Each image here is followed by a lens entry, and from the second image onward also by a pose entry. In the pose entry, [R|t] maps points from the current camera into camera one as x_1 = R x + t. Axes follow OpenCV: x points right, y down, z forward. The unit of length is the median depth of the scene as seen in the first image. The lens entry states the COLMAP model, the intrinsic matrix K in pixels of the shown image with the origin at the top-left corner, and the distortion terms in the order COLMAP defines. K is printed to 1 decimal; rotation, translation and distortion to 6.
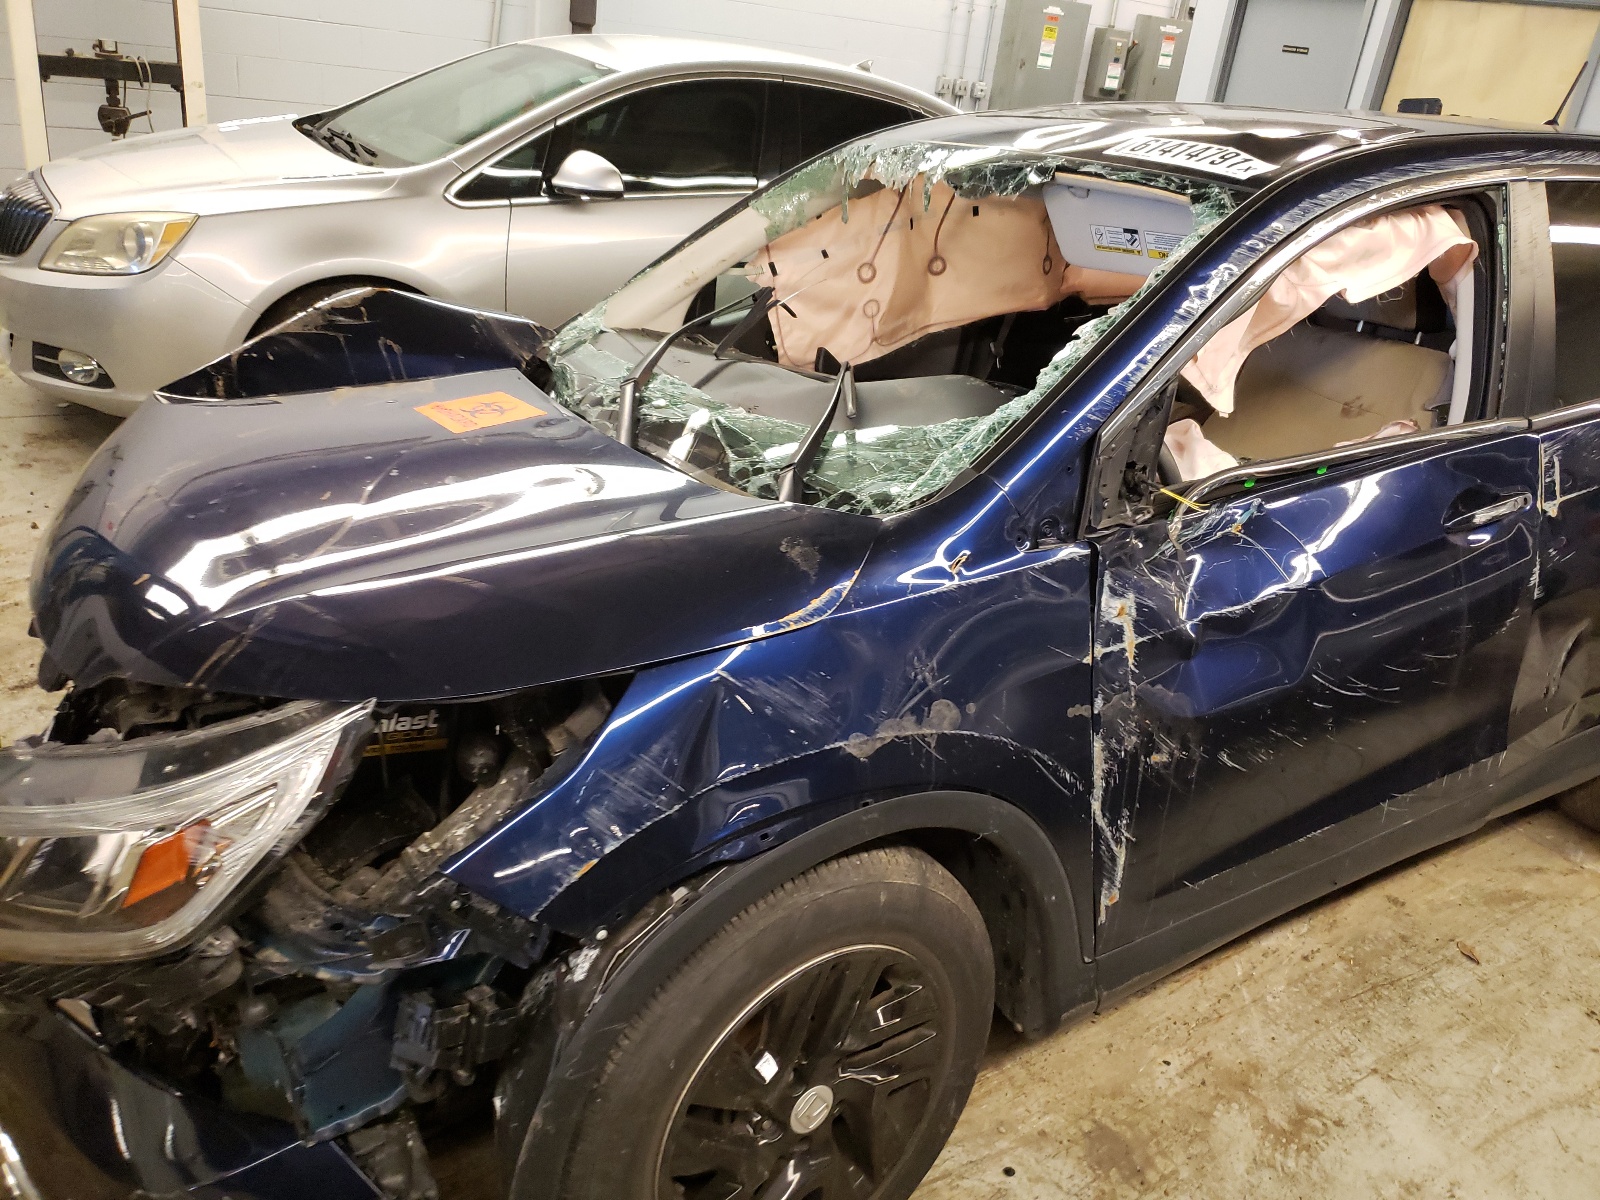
lens RADIAL K [[1217.3, 0, 799.9], [0, 1217.3, 599.1], [0, 0, 1]] dist [-0.000570, -0.005778]
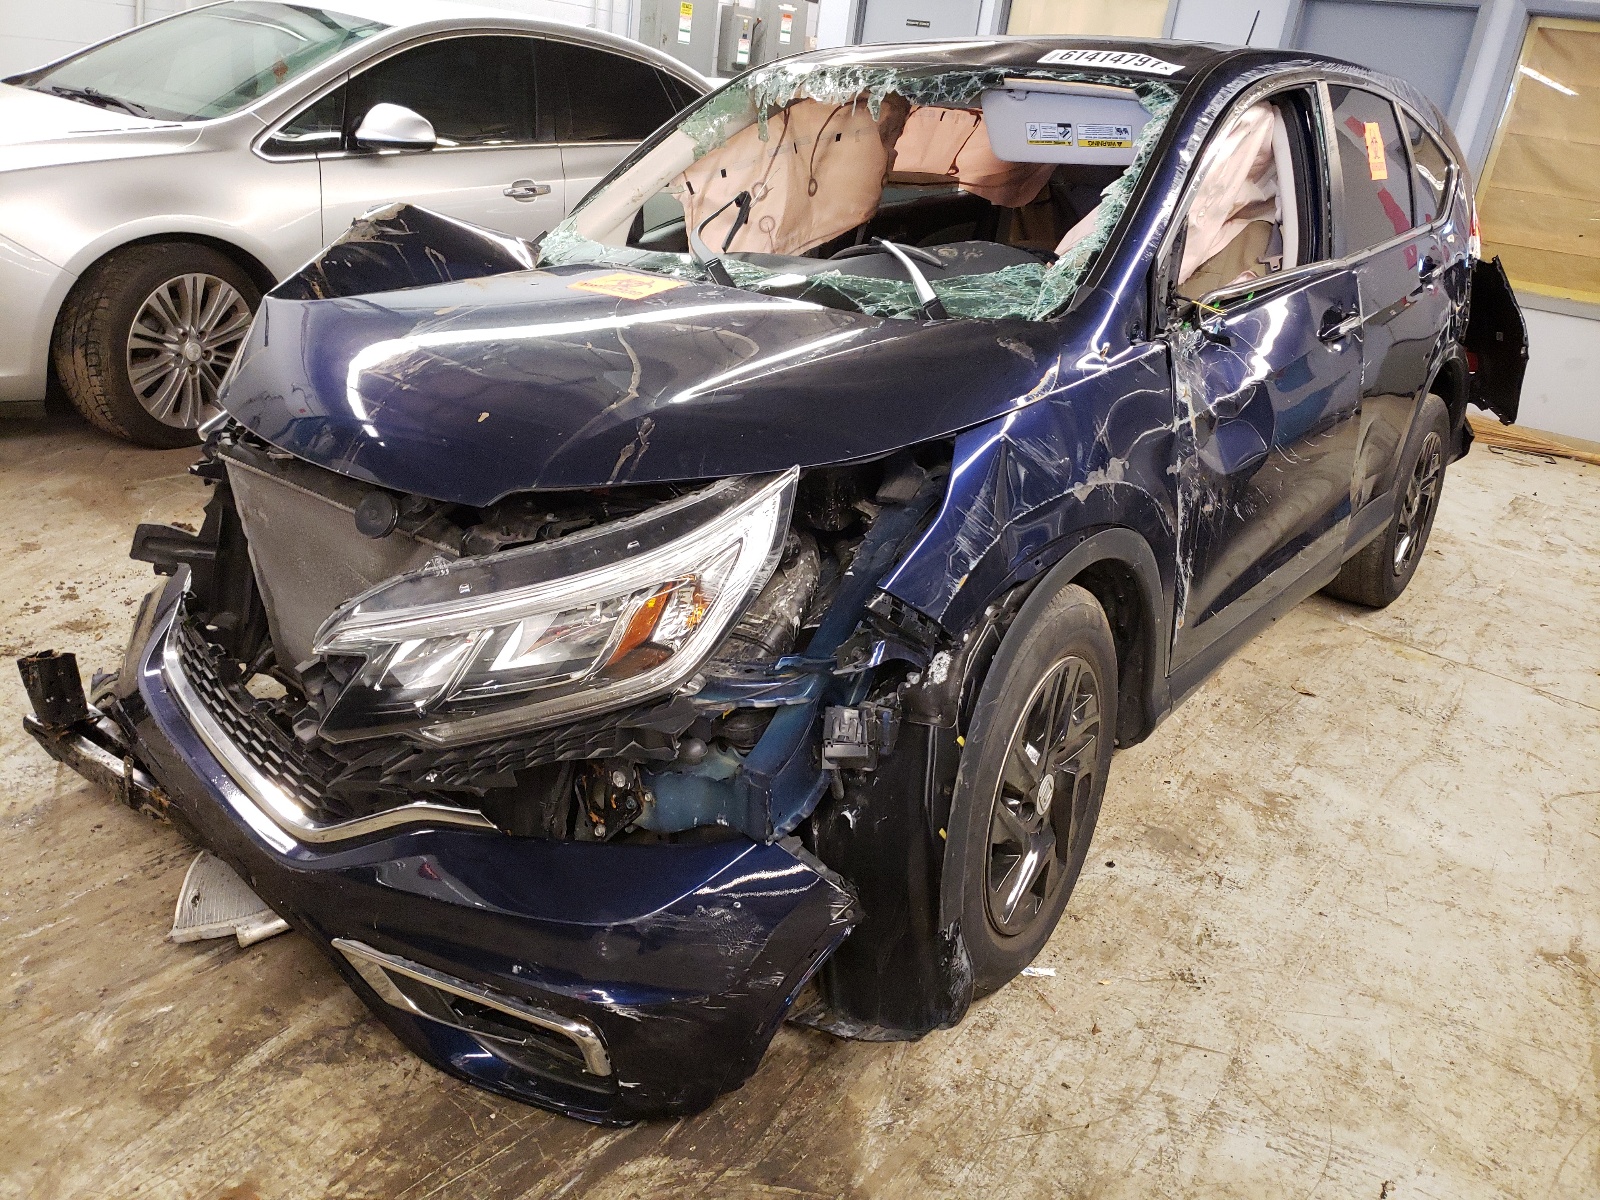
lens RADIAL K [[1199.3, 0, 798.9], [0, 1199.3, 600.6], [0, 0, 1]] dist [0.003152, -0.015194]
pose [[0.945835, -0.136946, 0.294348, -0.461492], [0.132771, 0.990556, 0.034222, 0.112482], [-0.296255, 0.006712, 0.955085, -0.095709]]
